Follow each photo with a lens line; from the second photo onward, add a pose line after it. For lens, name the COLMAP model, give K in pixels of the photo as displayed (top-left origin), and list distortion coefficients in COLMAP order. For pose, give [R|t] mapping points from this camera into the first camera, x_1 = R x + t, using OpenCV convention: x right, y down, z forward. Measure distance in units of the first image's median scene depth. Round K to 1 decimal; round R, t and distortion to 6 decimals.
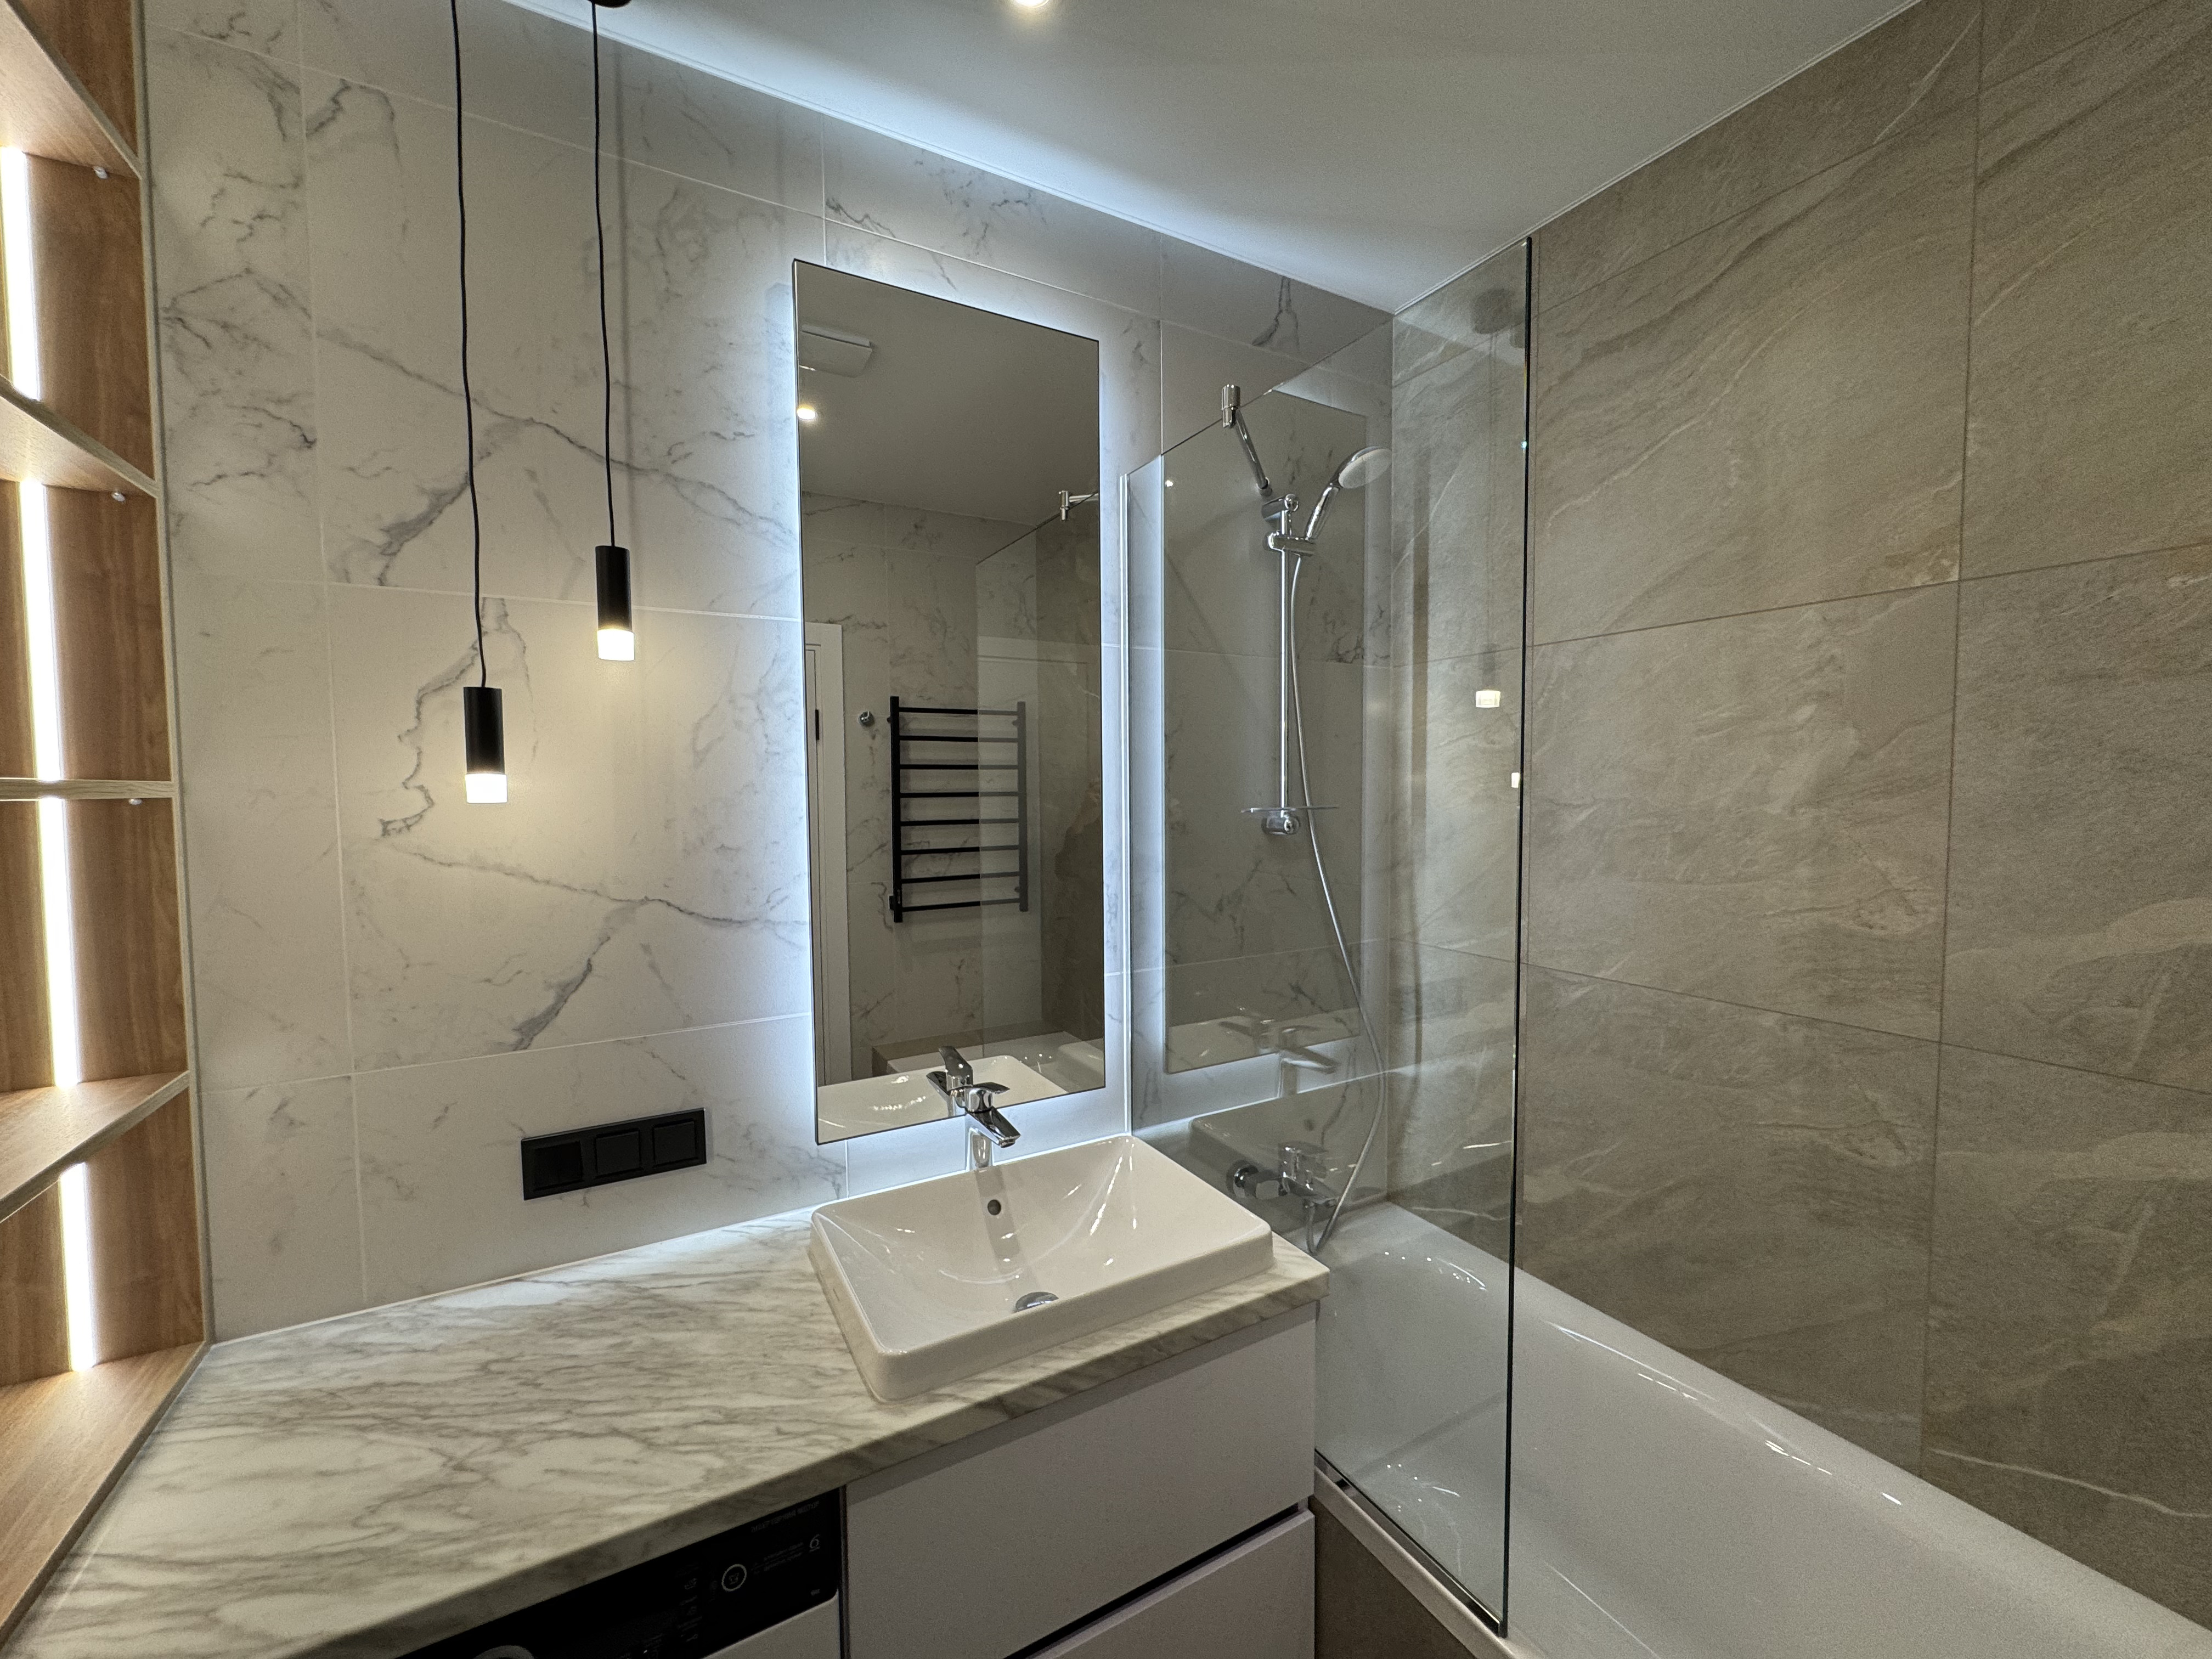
lens RADIAL K [[883.2, 0, 1104.6], [0, 883.2, 830.7], [0, 0, 1]] dist [-0.004751, 0.000494]
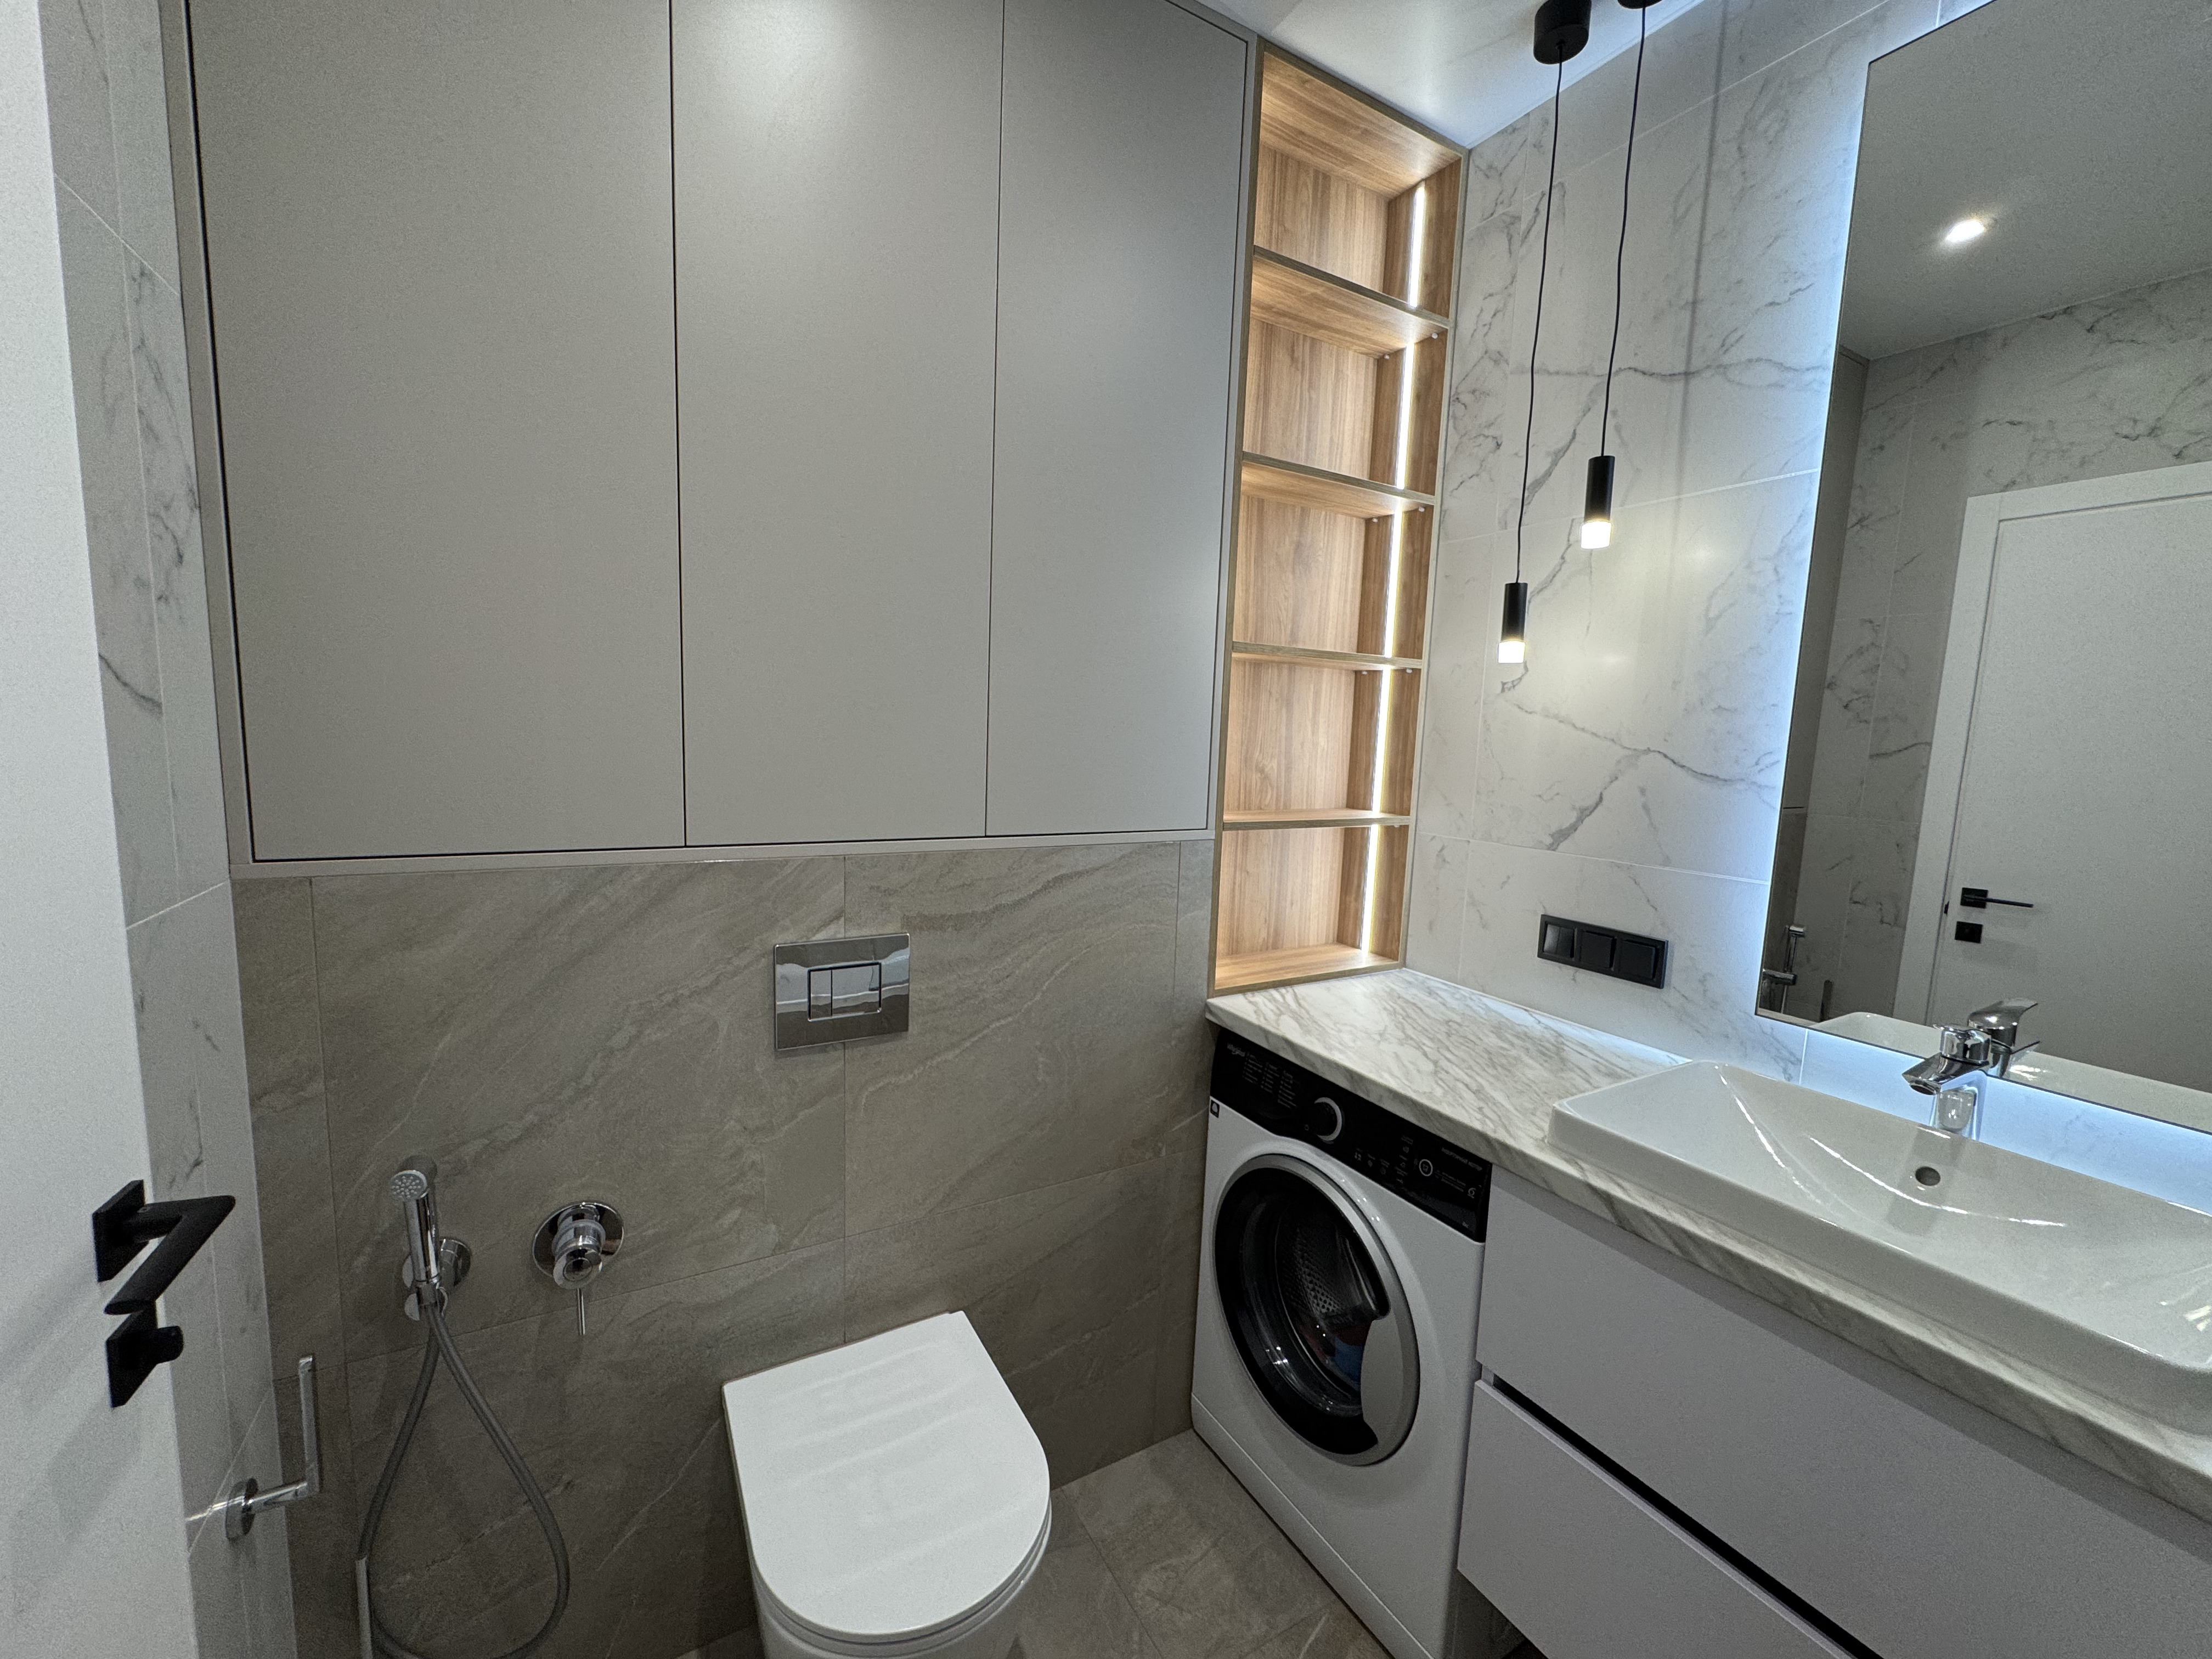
lens RADIAL K [[890.8, 0, 1101.7], [0, 890.8, 828.1], [0, 0, 1]] dist [-0.000687, 0.000570]
pose [[0.003267, 0.123224, -0.992374, 0.797122], [-0.086044, 0.988733, 0.122488, 0.115609], [0.996286, 0.084987, 0.013833, 0.305941]]
